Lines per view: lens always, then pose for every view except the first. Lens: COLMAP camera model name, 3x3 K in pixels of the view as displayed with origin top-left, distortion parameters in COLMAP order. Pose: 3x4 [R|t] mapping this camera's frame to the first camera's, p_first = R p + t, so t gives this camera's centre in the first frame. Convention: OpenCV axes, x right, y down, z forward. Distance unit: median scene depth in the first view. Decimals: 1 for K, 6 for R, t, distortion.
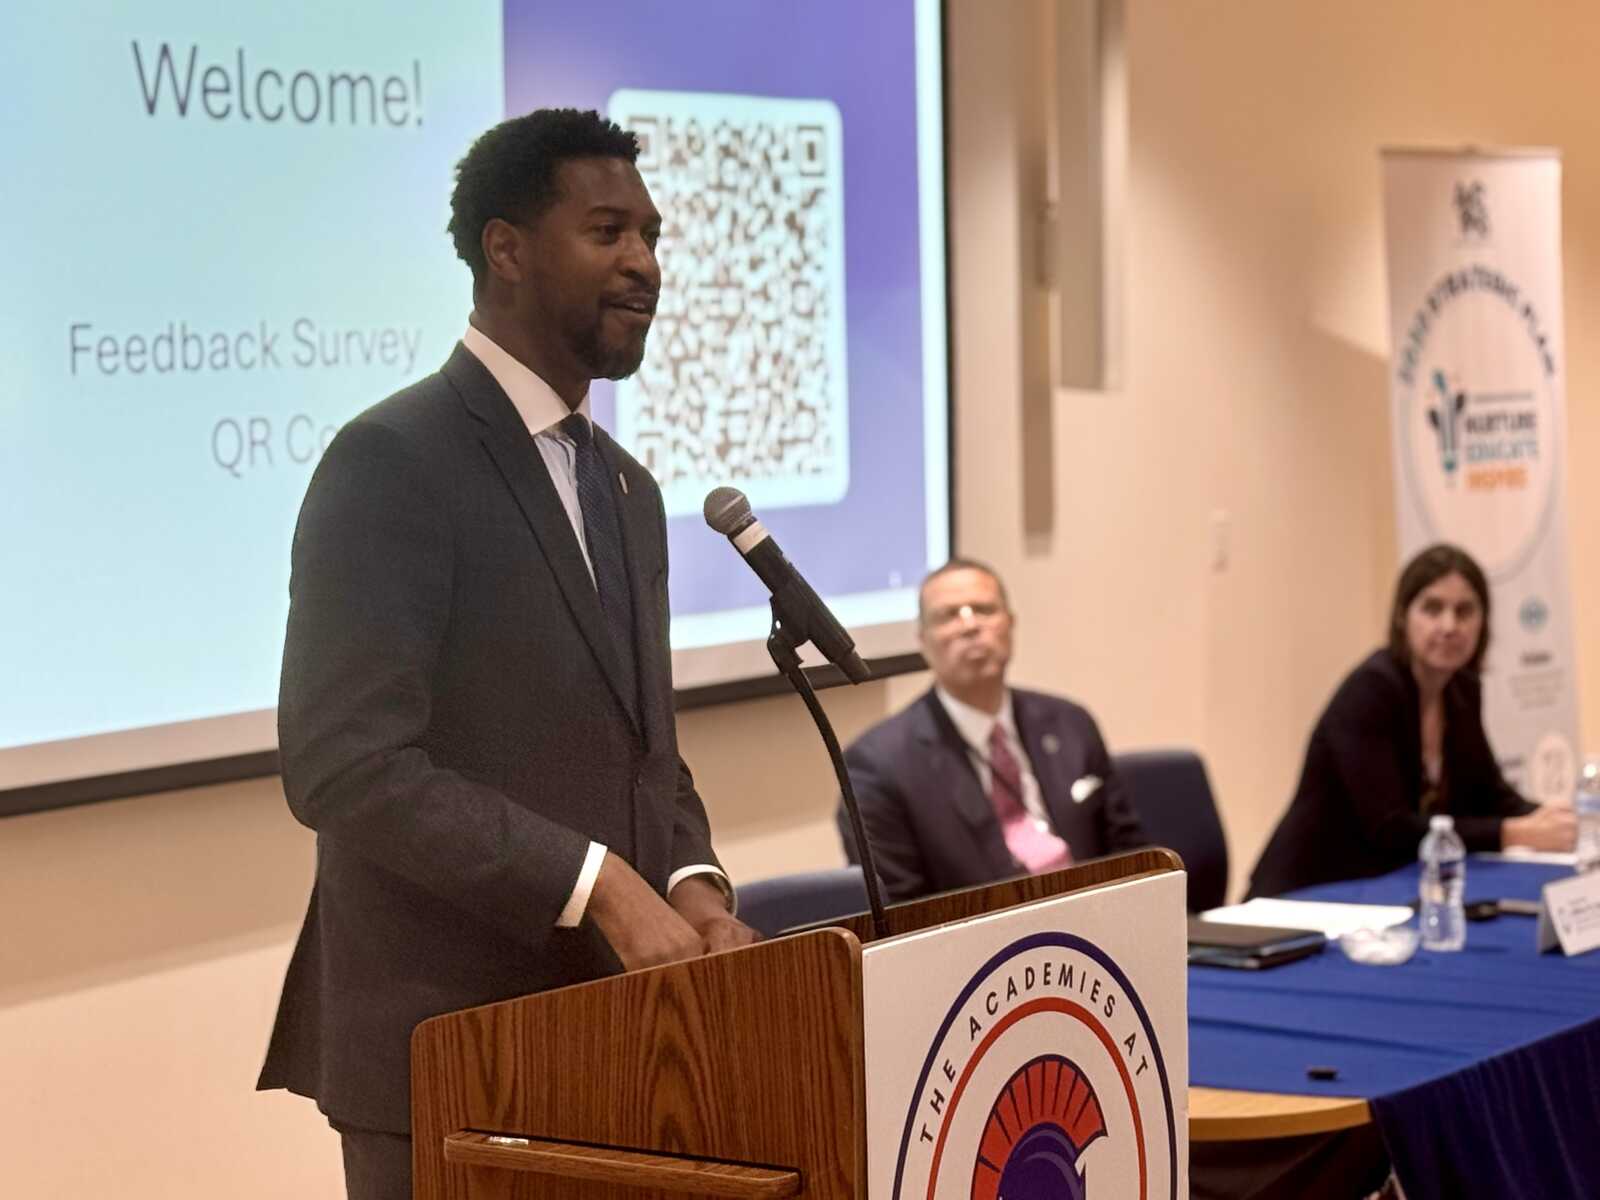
lens RADIAL K [[4217.4, 0, 800.0], [0, 4217.4, 600.0], [0, 0, 1]] dist [0.100085, 0.638464]
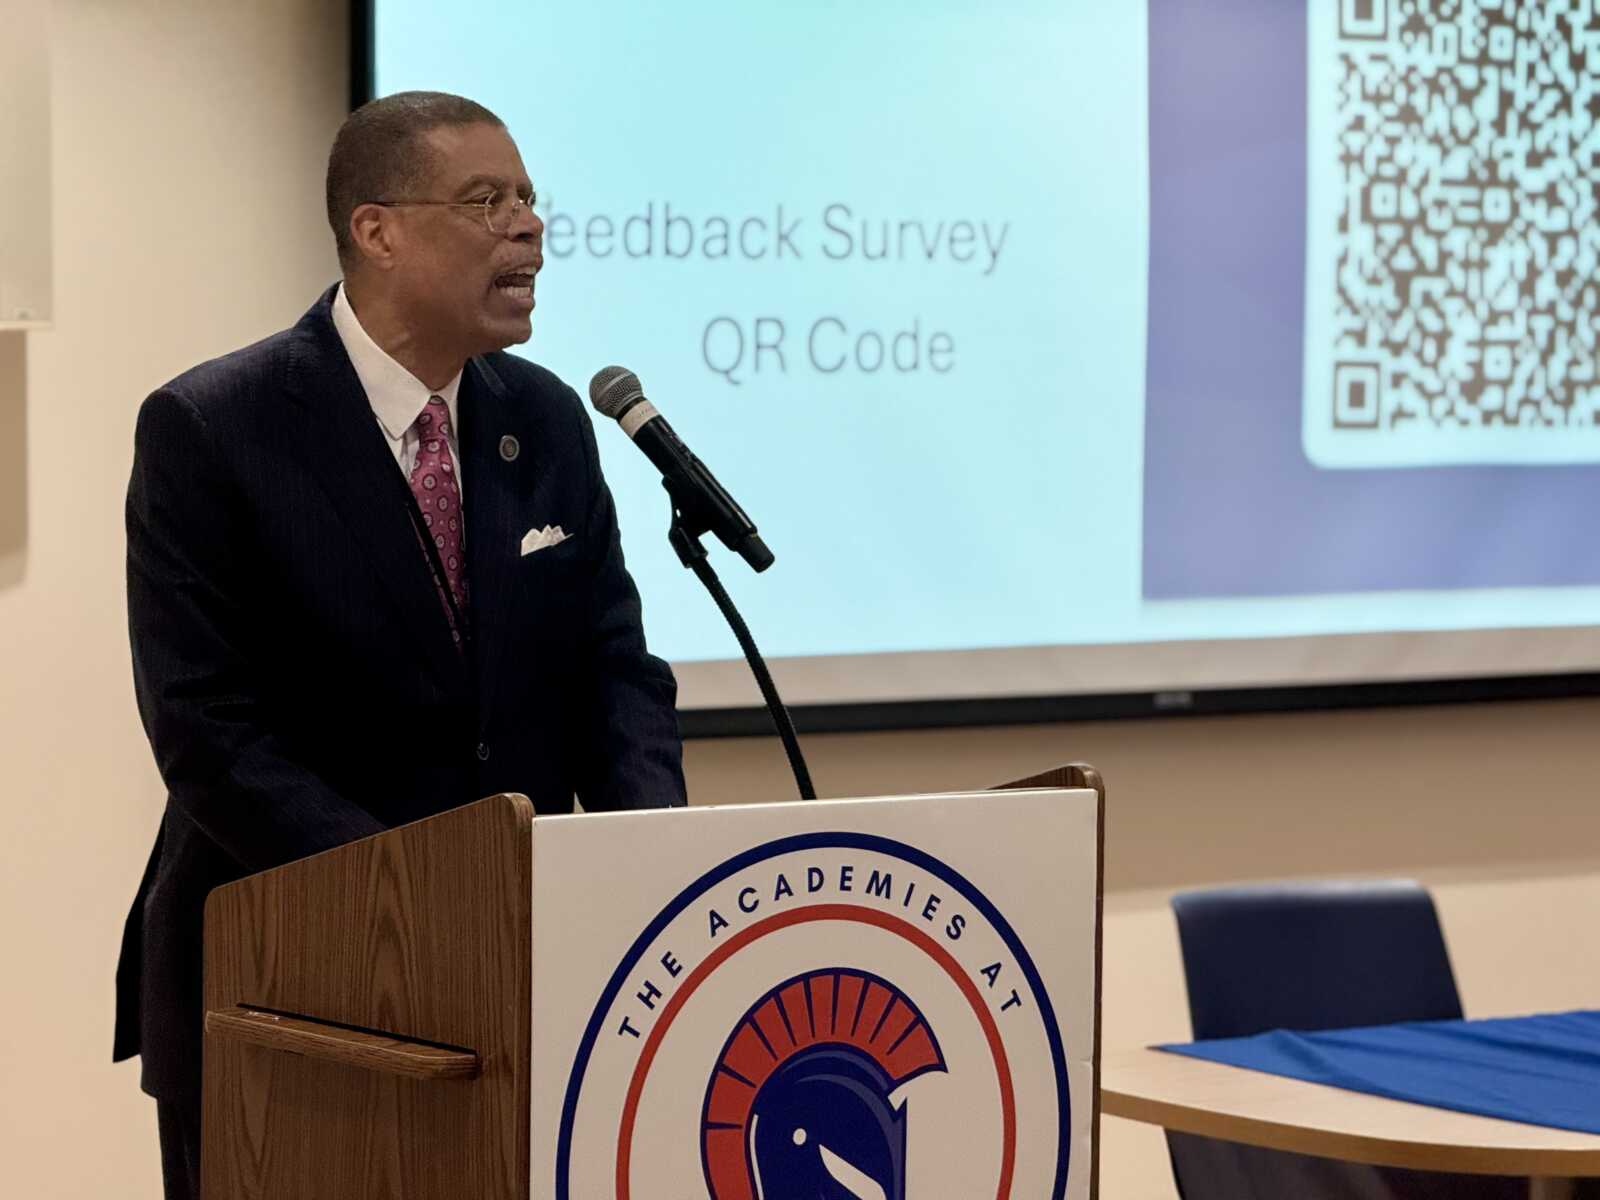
lens RADIAL K [[5818.8, 0, 800.0], [0, 5818.8, 600.0], [0, 0, 1]] dist [0.465431, -2.515454]
pose [[0.939659, 0.043538, -0.339331, 0.277718], [-0.049314, 0.998748, -0.008411, 0.023477], [0.338540, 0.024637, 0.940630, -0.106987]]
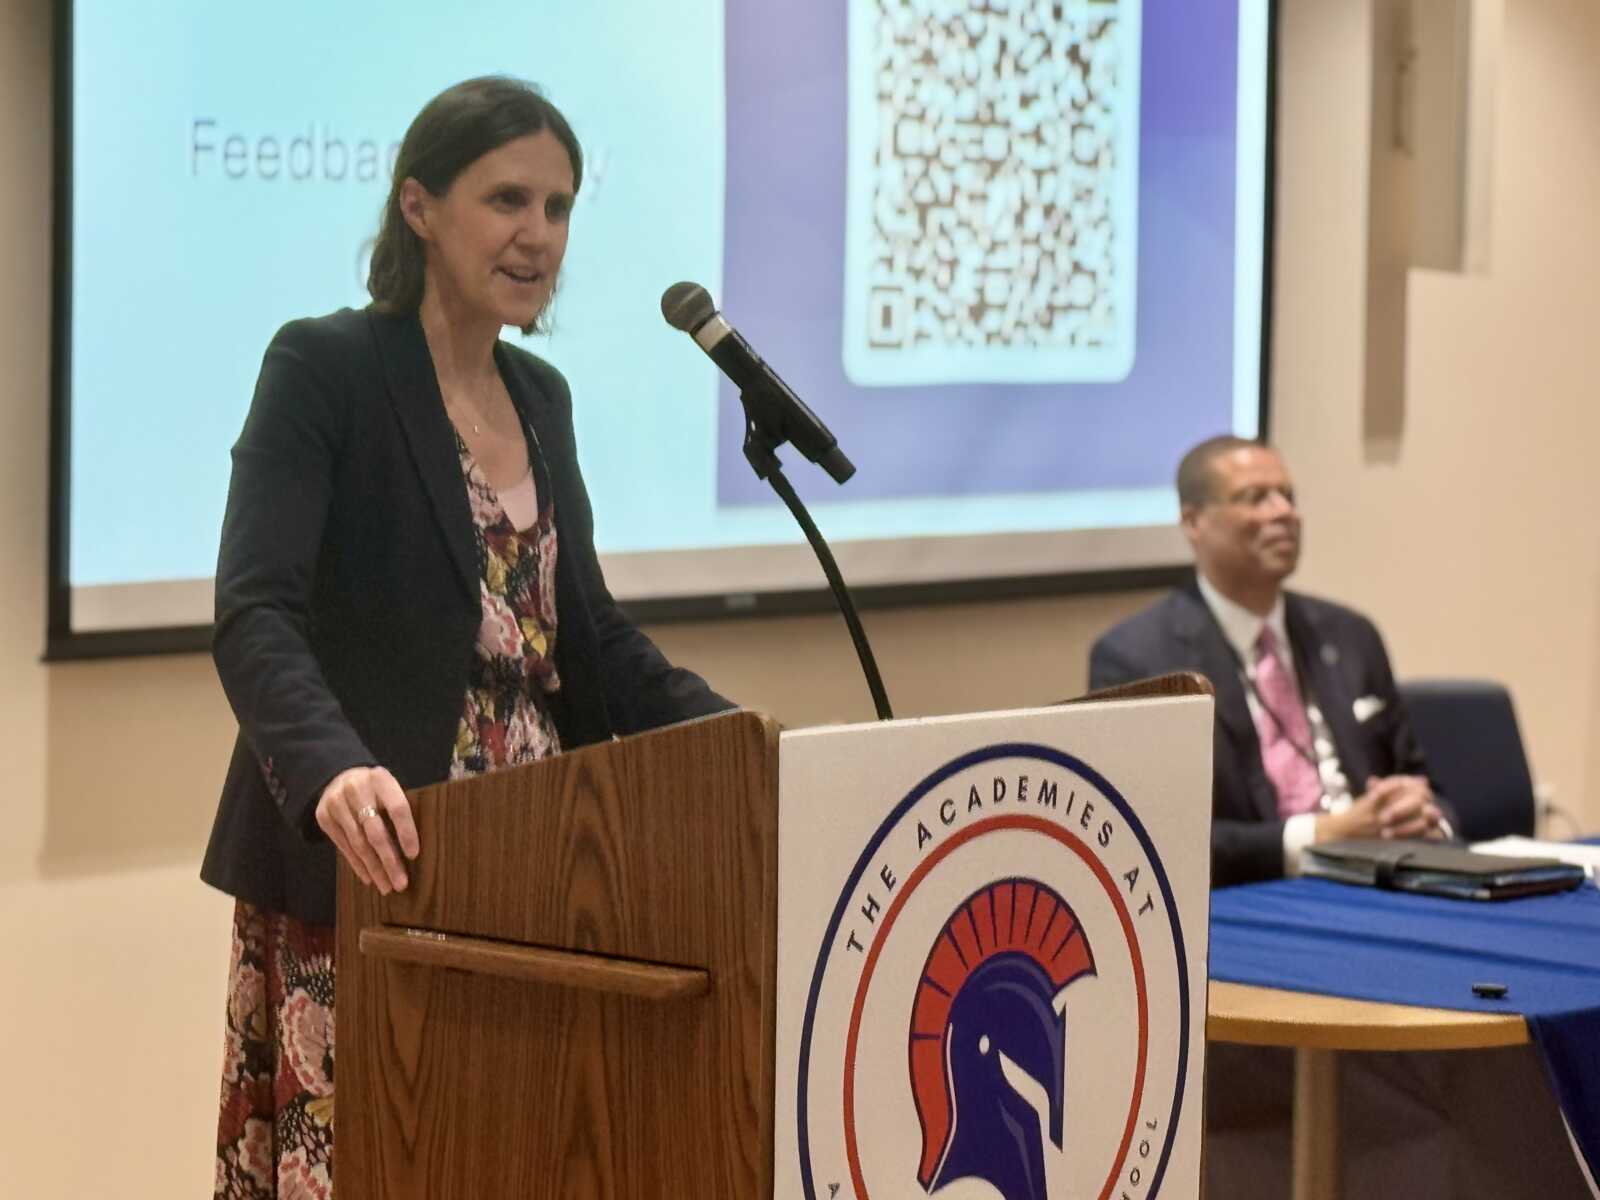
lens RADIAL K [[5072.8, 0, 699.7], [0, 5072.8, 602.2], [0, 0, 1]] dist [0.182526, 1.466070]
pose [[0.989823, 0.042730, -0.135734, 0.080505], [-0.042989, 0.999075, 0.001027, 0.029655], [0.135652, 0.004819, 0.990745, -0.056068]]
